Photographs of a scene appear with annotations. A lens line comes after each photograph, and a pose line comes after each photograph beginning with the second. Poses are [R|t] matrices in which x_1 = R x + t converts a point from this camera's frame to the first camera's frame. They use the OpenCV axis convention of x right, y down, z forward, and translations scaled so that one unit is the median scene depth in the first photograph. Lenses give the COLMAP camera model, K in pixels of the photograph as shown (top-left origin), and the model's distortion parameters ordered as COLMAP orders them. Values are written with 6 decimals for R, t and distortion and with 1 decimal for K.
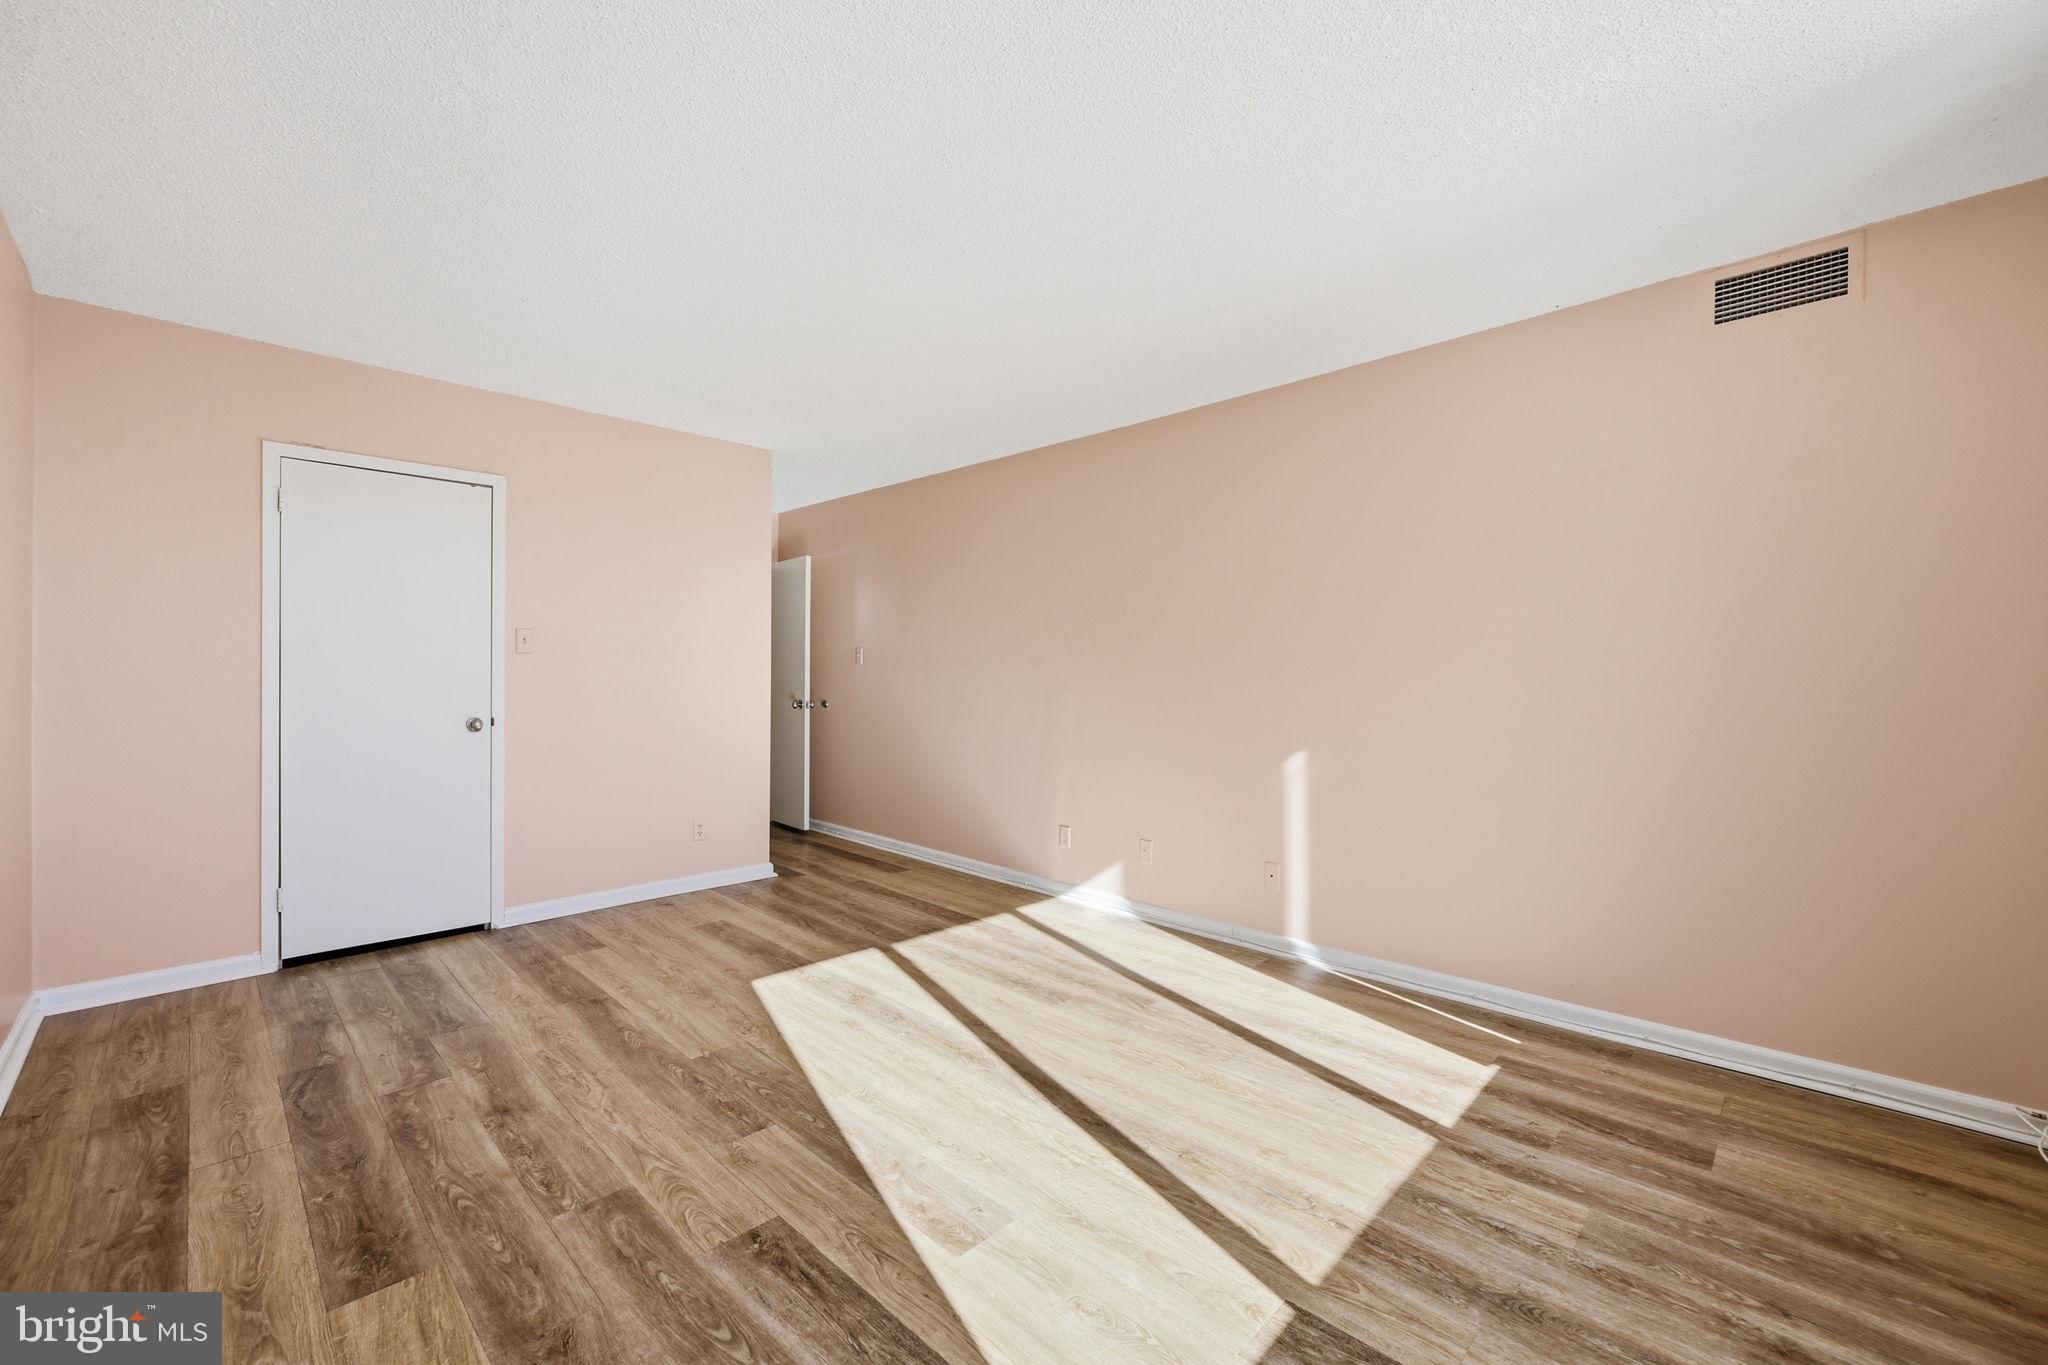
lens RADIAL K [[808.1, 0, 1019.9], [0, 808.1, 686.0], [0, 0, 1]] dist [0.002593, -0.000684]
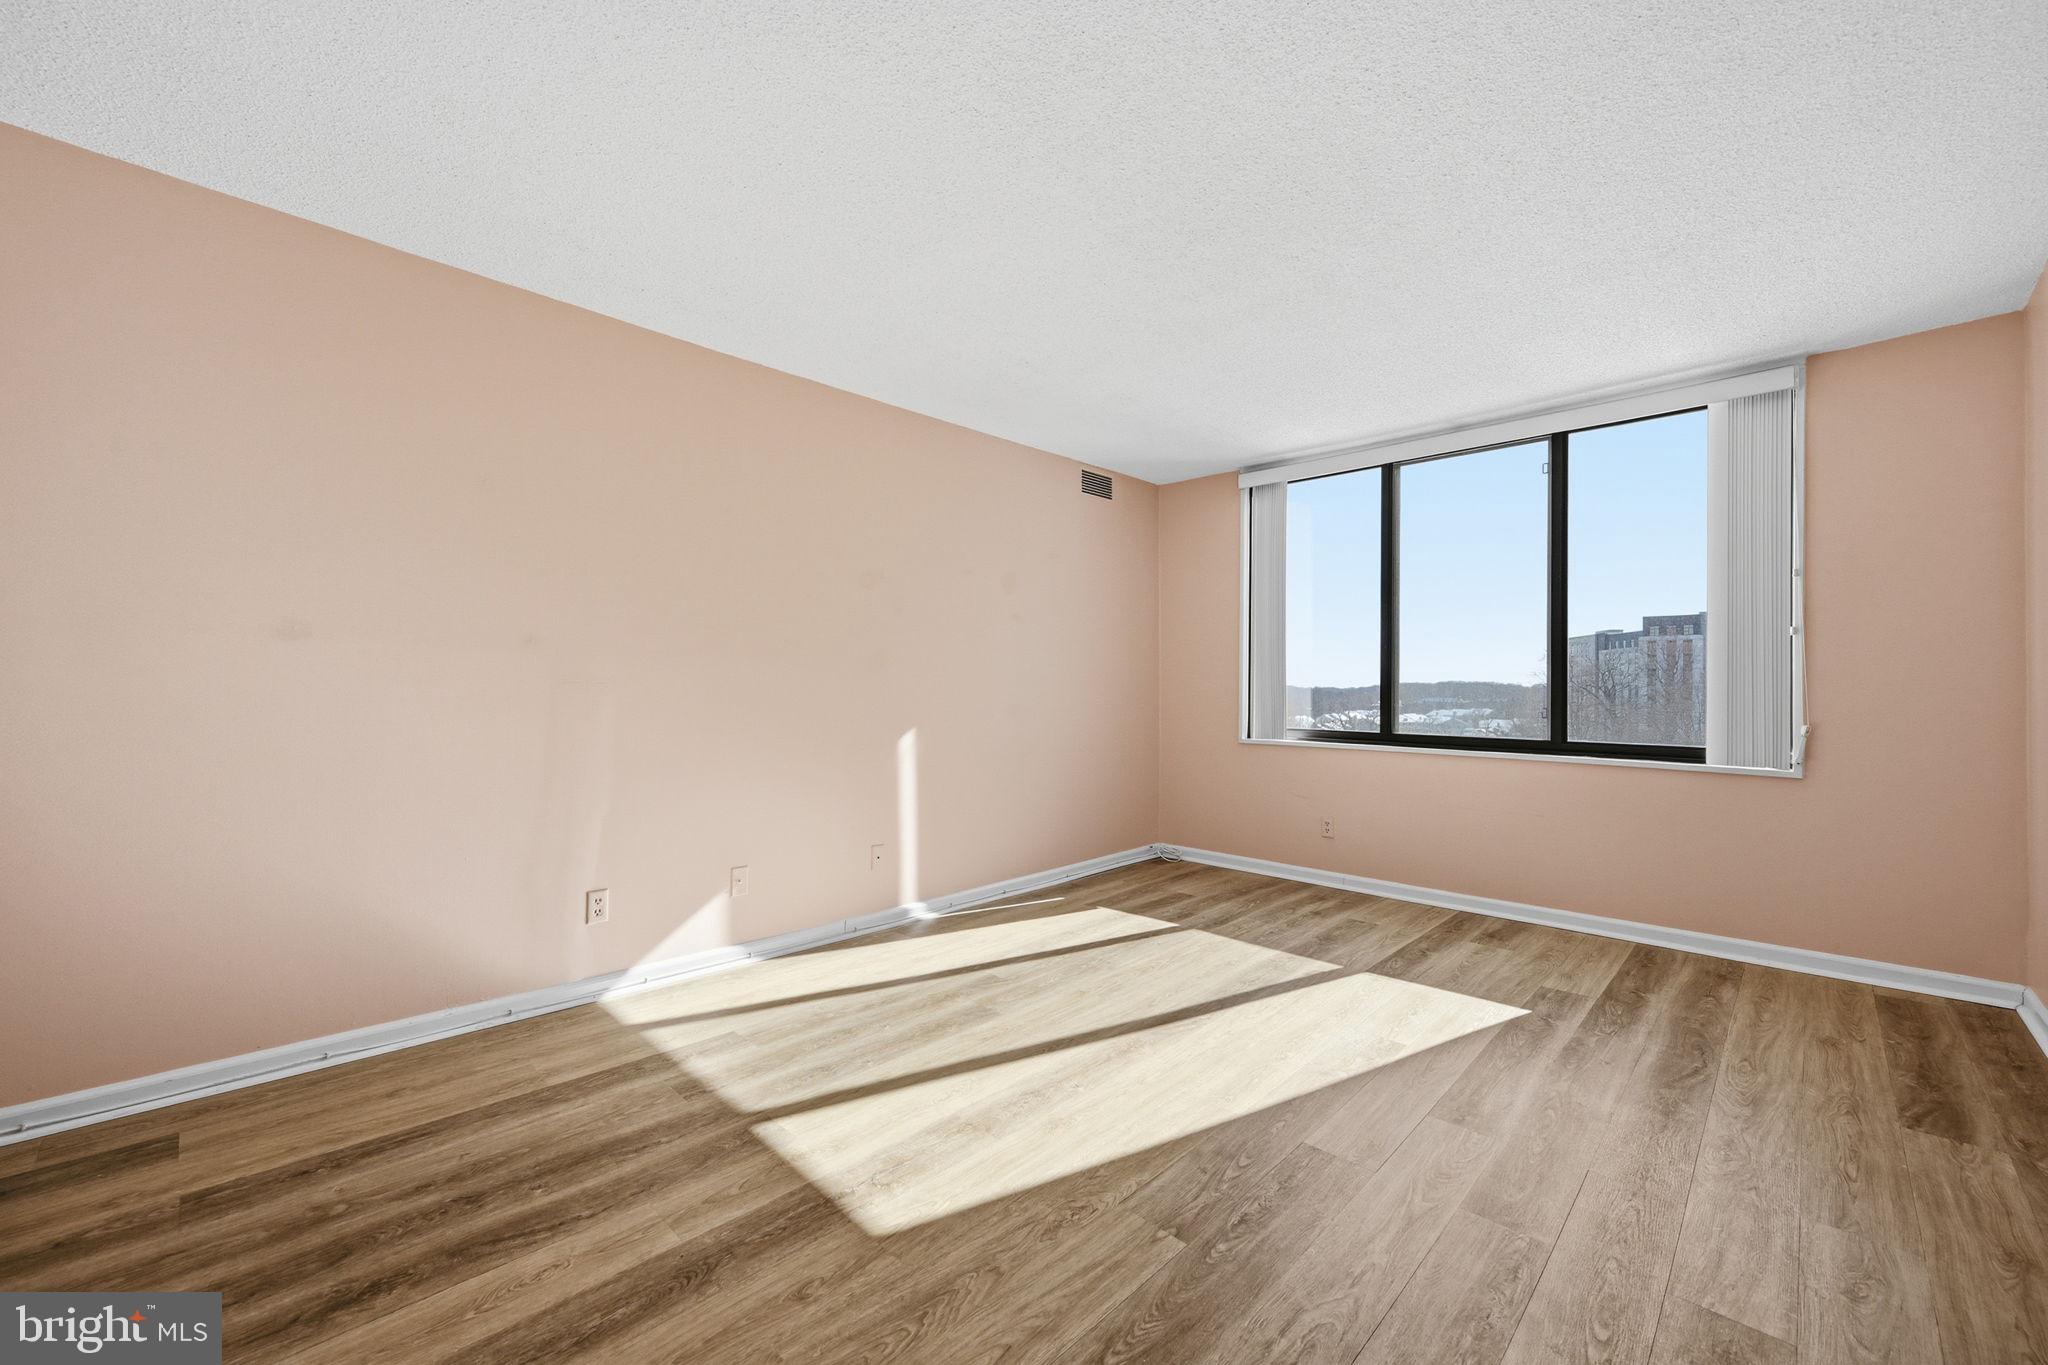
lens RADIAL K [[808.1, 0, 1031.5], [0, 808.1, 680.0], [0, 0, 1]] dist [0.002593, -0.000684]
pose [[-0.007070, 0.001550, 0.999974, -0.972880], [-0.002380, 0.999996, -0.001567, 0.000823], [-0.999972, -0.002391, -0.007067, 1.030754]]
